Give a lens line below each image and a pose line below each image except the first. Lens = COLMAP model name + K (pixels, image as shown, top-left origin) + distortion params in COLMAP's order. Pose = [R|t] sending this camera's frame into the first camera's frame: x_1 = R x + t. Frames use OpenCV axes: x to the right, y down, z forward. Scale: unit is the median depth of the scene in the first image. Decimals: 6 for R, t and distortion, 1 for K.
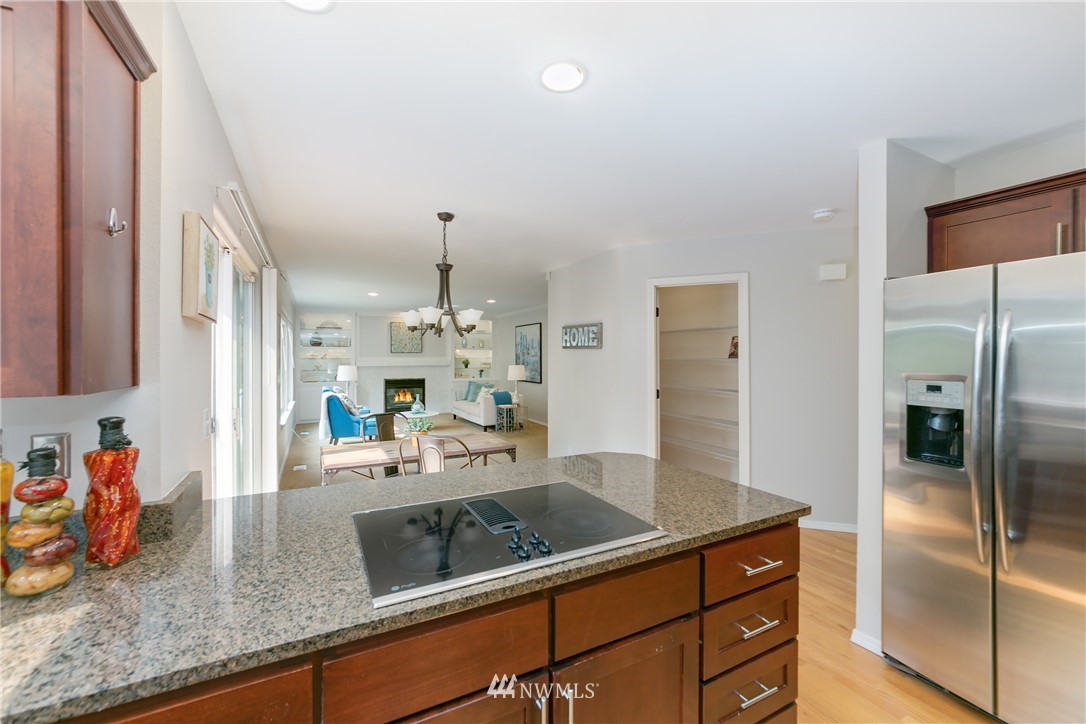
lens RADIAL K [[434.4, 0, 541.3], [0, 434.4, 358.7], [0, 0, 1]] dist [-0.010013, 0.000730]
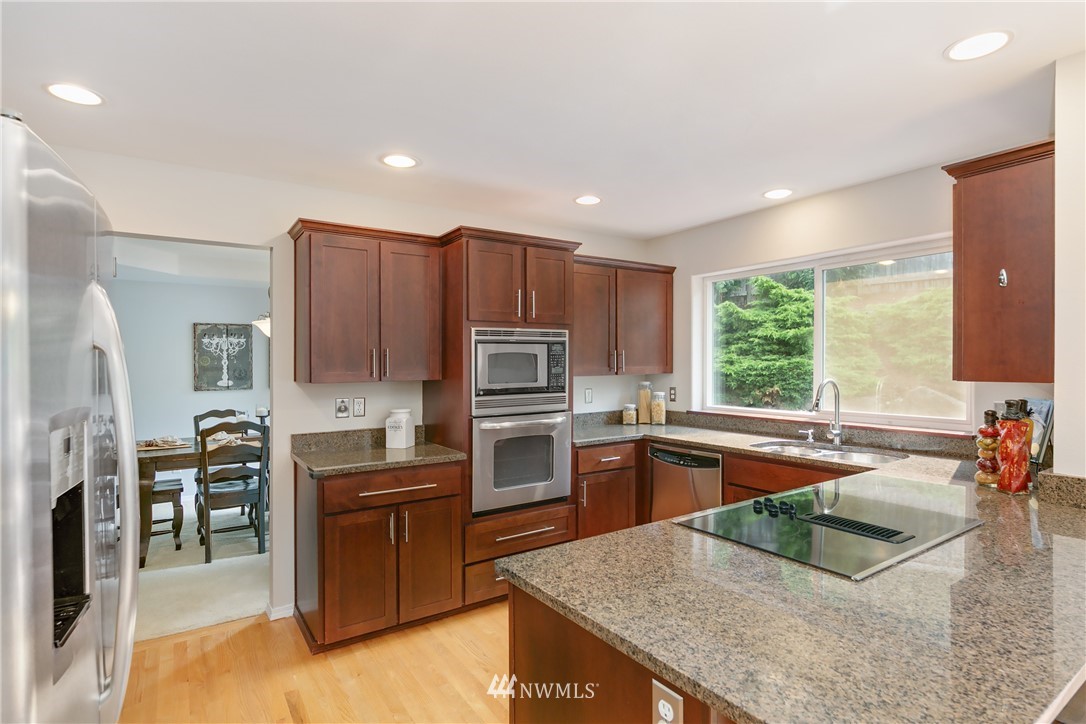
lens RADIAL K [[552.5, 0, 545.7], [0, 552.5, 367.2], [0, 0, 1]] dist [0.001296, -0.000303]
pose [[-0.992858, 0.008527, -0.119000, 0.516068], [0.007092, 0.999897, 0.012482, -0.011280], [0.119094, 0.011549, -0.992816, 1.569956]]
